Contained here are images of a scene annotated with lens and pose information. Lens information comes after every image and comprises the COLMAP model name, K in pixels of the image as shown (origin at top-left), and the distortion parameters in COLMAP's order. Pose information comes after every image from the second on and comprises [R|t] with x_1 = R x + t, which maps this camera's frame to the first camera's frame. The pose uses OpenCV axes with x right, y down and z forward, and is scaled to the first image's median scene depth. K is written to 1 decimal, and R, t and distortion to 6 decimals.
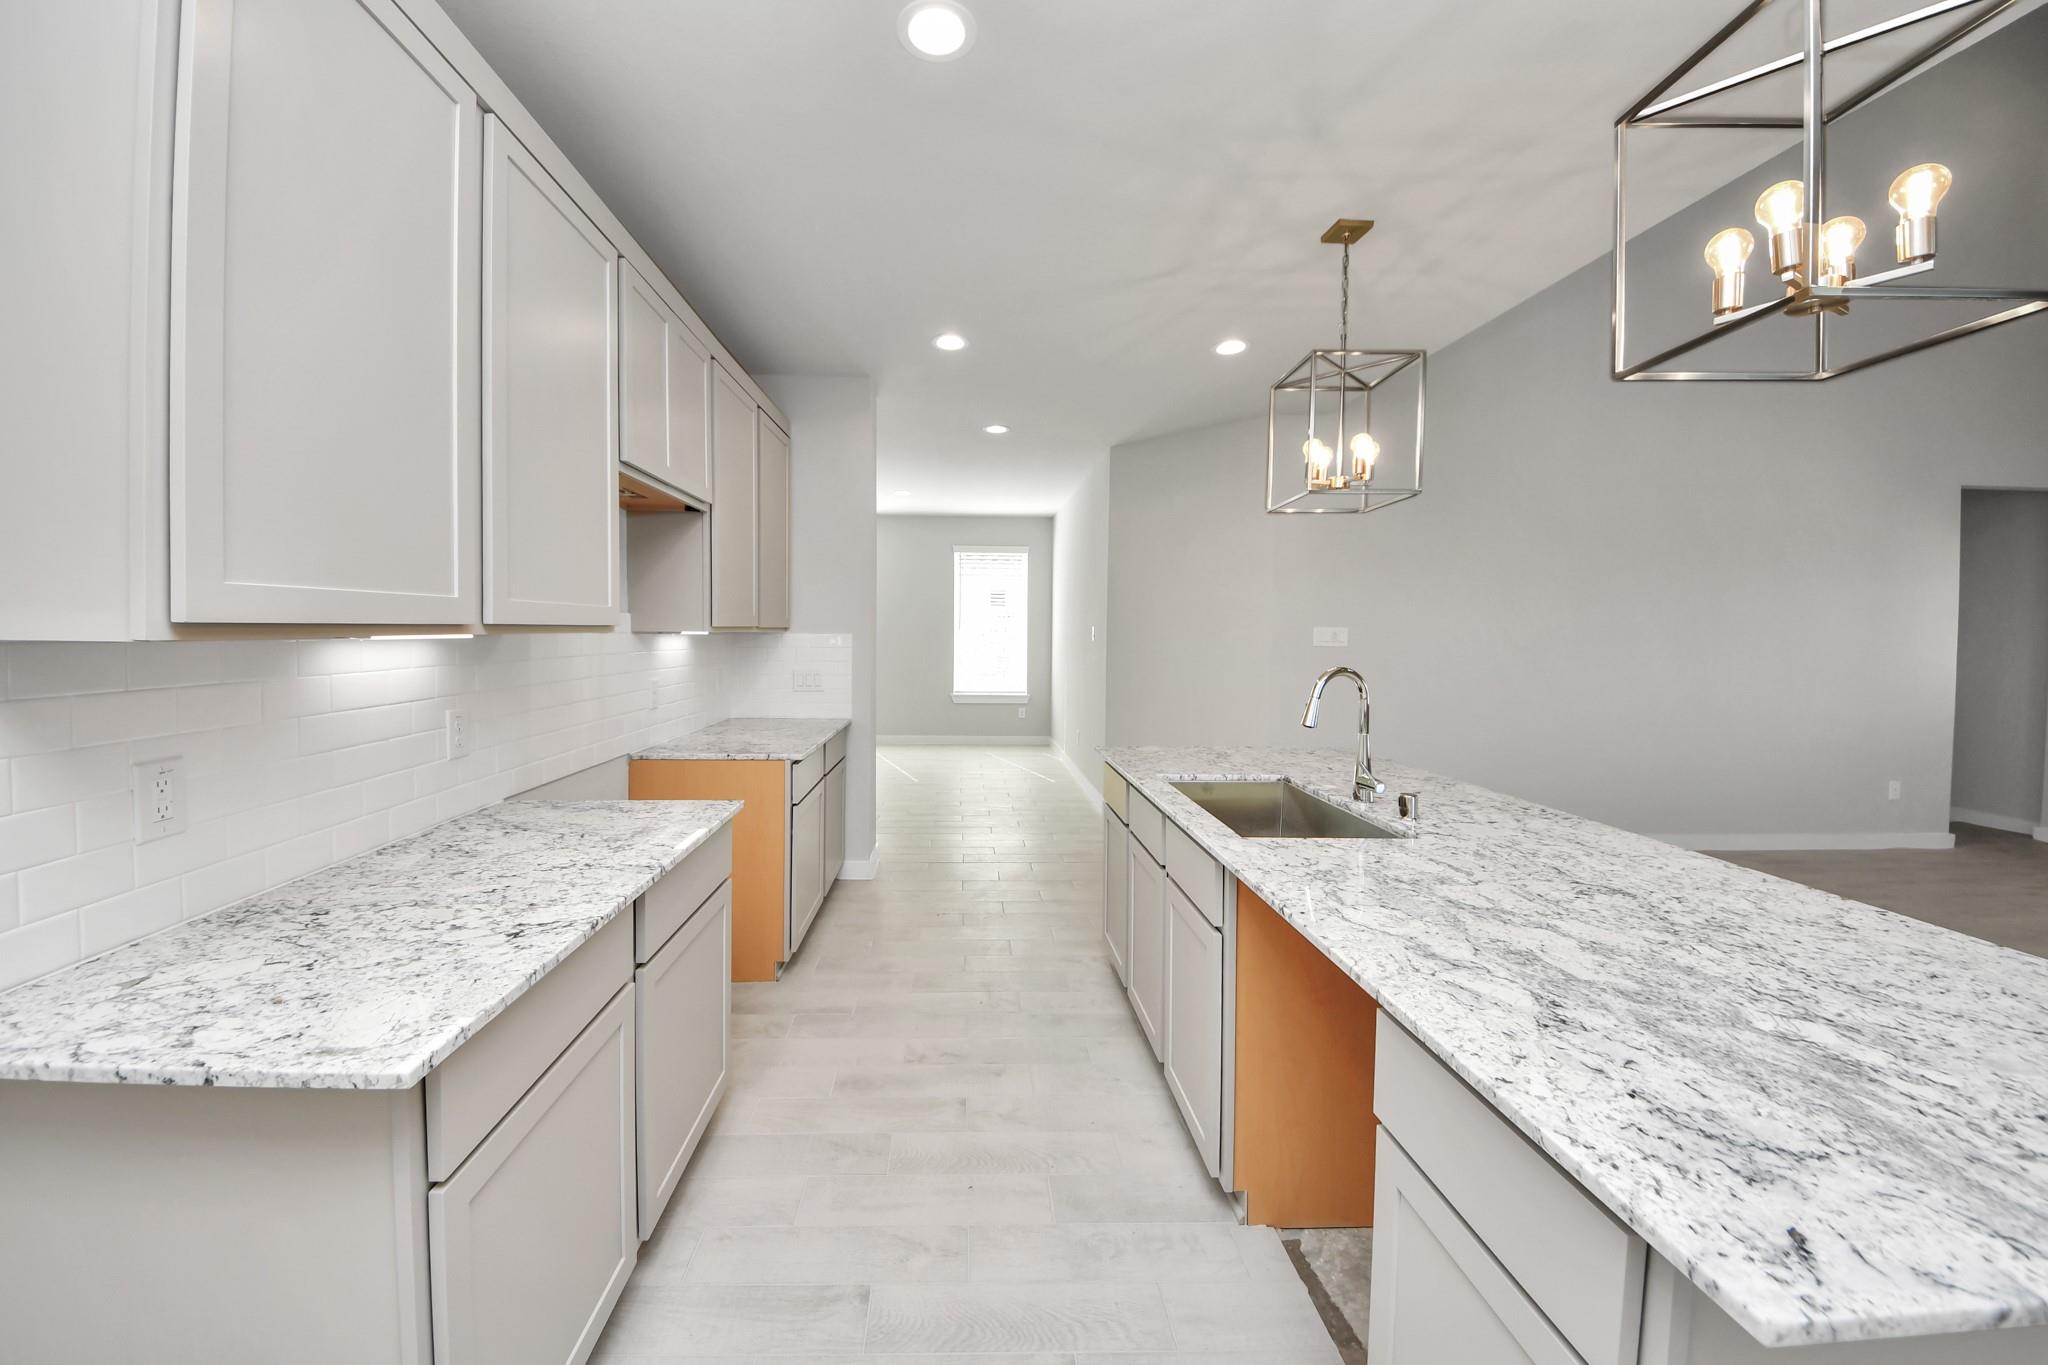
lens RADIAL K [[727.1, 0, 988.7], [0, 727.1, 649.6], [0, 0, 1]] dist [0.013447, -0.010990]
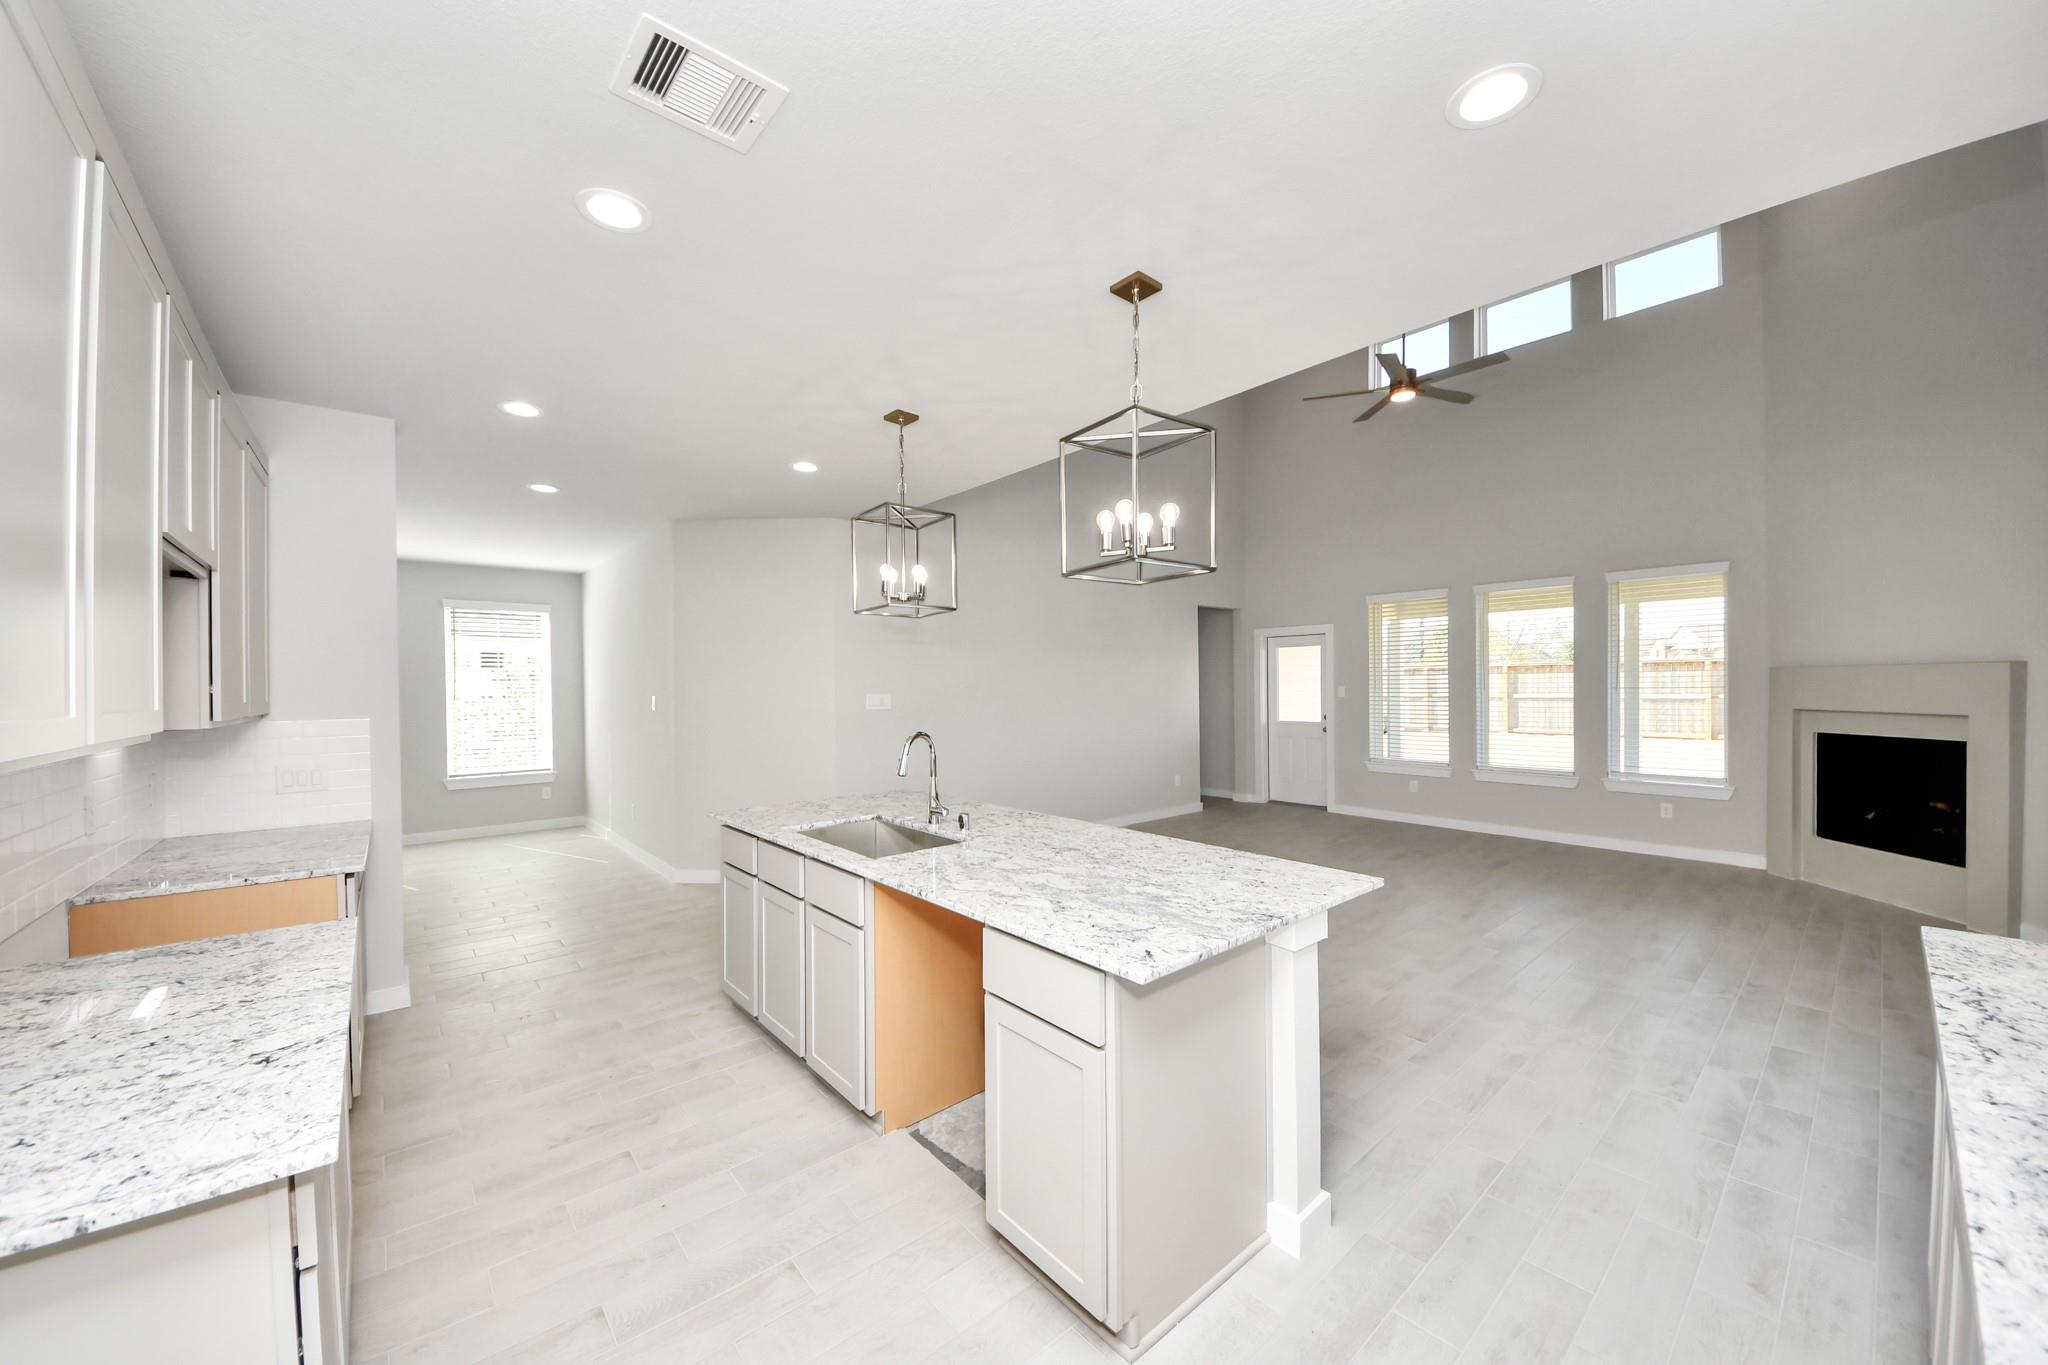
lens RADIAL K [[730.6, 0, 1012.7], [0, 730.6, 688.8], [0, 0, 1]] dist [0.020612, -0.014704]
pose [[0.779941, -0.020701, 0.625511, -0.390451], [0.035960, 0.999284, -0.011768, -0.053265], [-0.624820, 0.031672, 0.780127, -0.347424]]
